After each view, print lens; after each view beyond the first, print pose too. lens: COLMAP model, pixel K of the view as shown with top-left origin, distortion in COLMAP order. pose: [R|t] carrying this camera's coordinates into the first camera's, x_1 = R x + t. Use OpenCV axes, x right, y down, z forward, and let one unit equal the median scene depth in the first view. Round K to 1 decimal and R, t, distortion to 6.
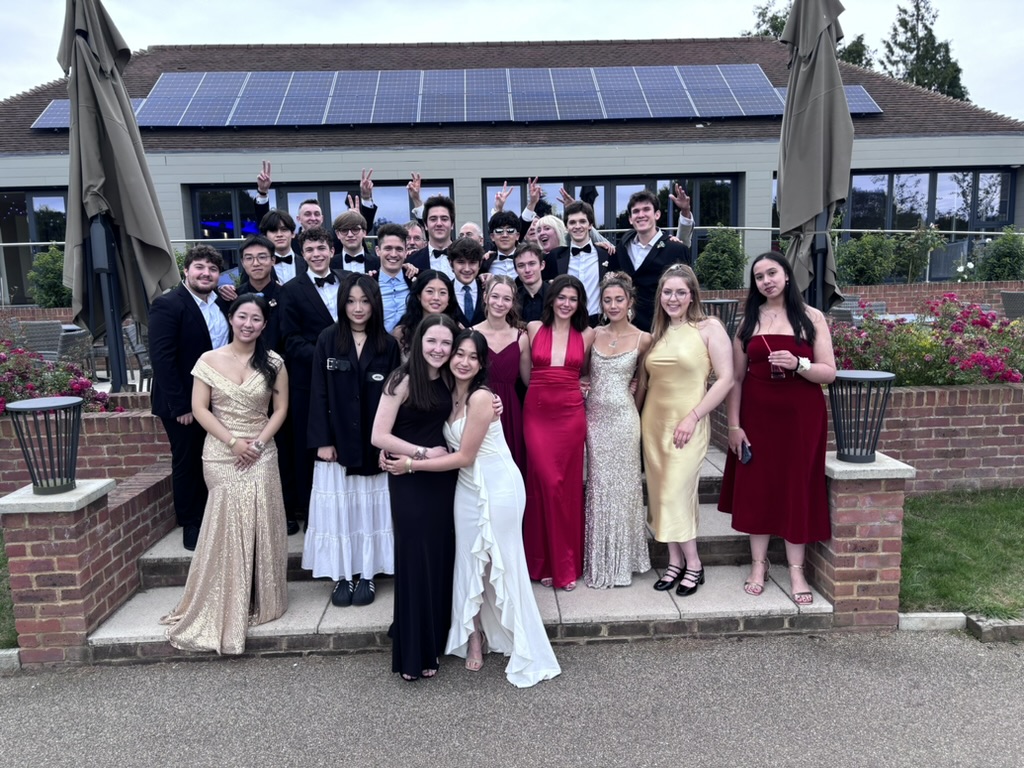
lens RADIAL K [[778.1, 0, 510.3], [0, 778.1, 387.3], [0, 0, 1]] dist [0.053727, -0.052861]
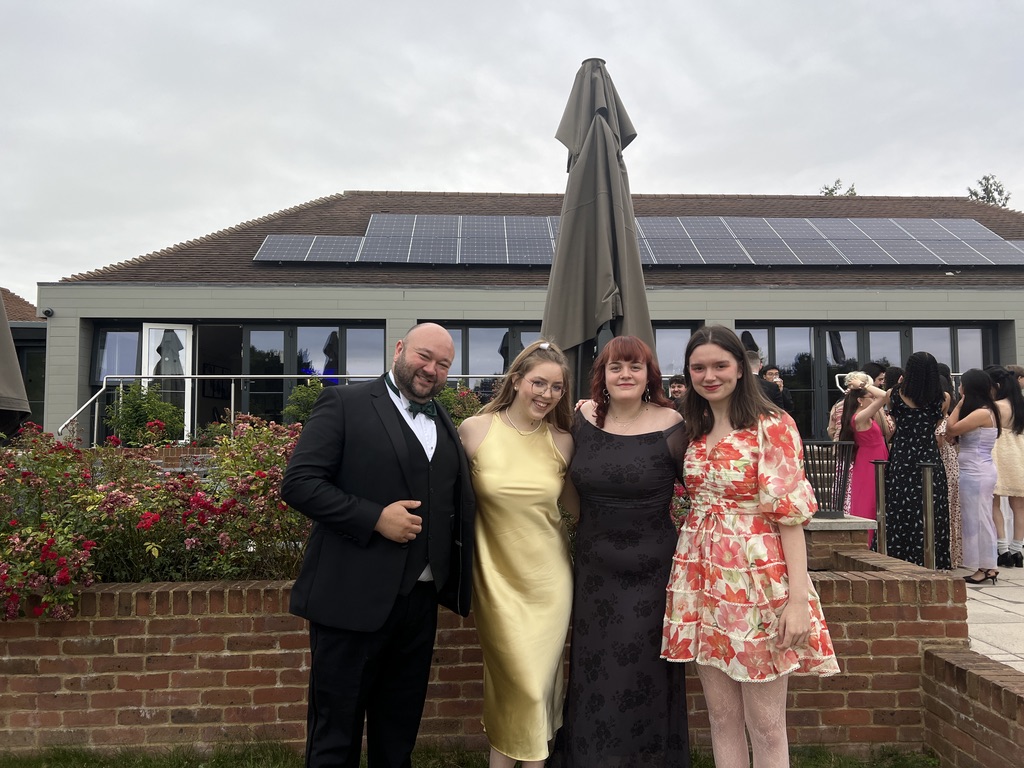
lens RADIAL K [[771.2, 0, 509.3], [0, 771.2, 381.8], [0, 0, 1]] dist [0.045301, -0.006445]
pose [[0.999110, 0.019796, 0.037252, -0.665148], [-0.012844, 0.983882, -0.178355, -0.016767], [-0.040182, 0.177717, 0.983261, 0.104924]]
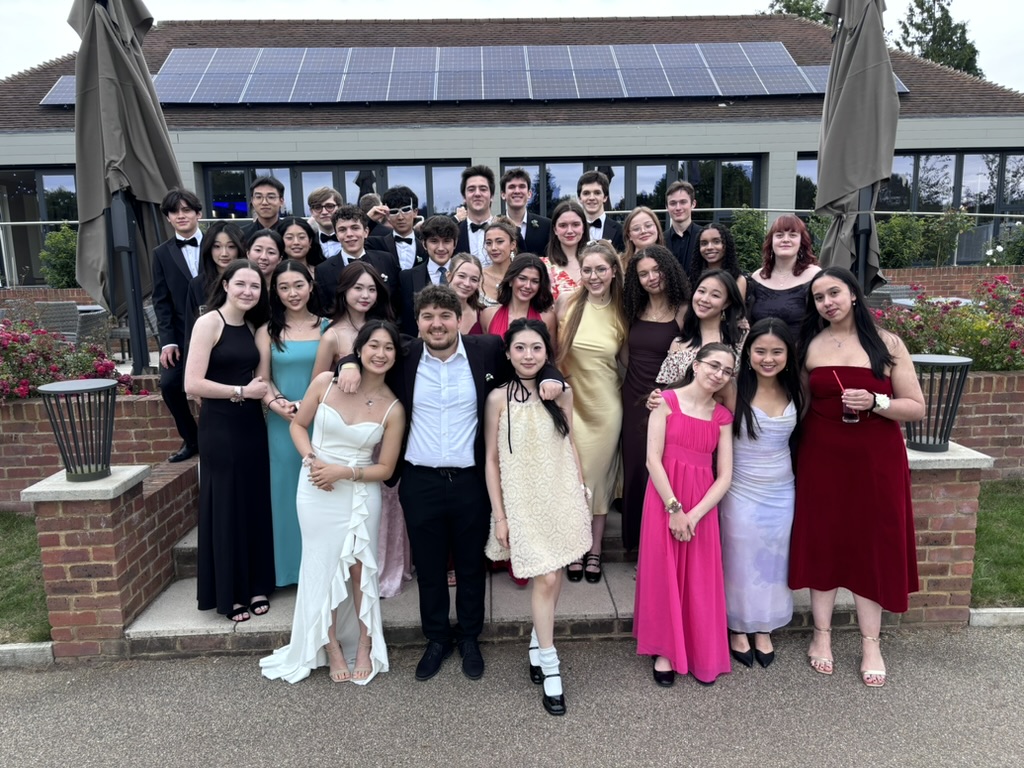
lens RADIAL K [[778.1, 0, 517.6], [0, 778.1, 387.2], [0, 0, 1]] dist [0.053727, -0.052861]
pose [[0.999990, 0.004039, 0.001810, -0.028039], [-0.004076, 0.999773, 0.020934, -0.000169], [-0.001725, -0.020941, 0.999779, 0.022026]]
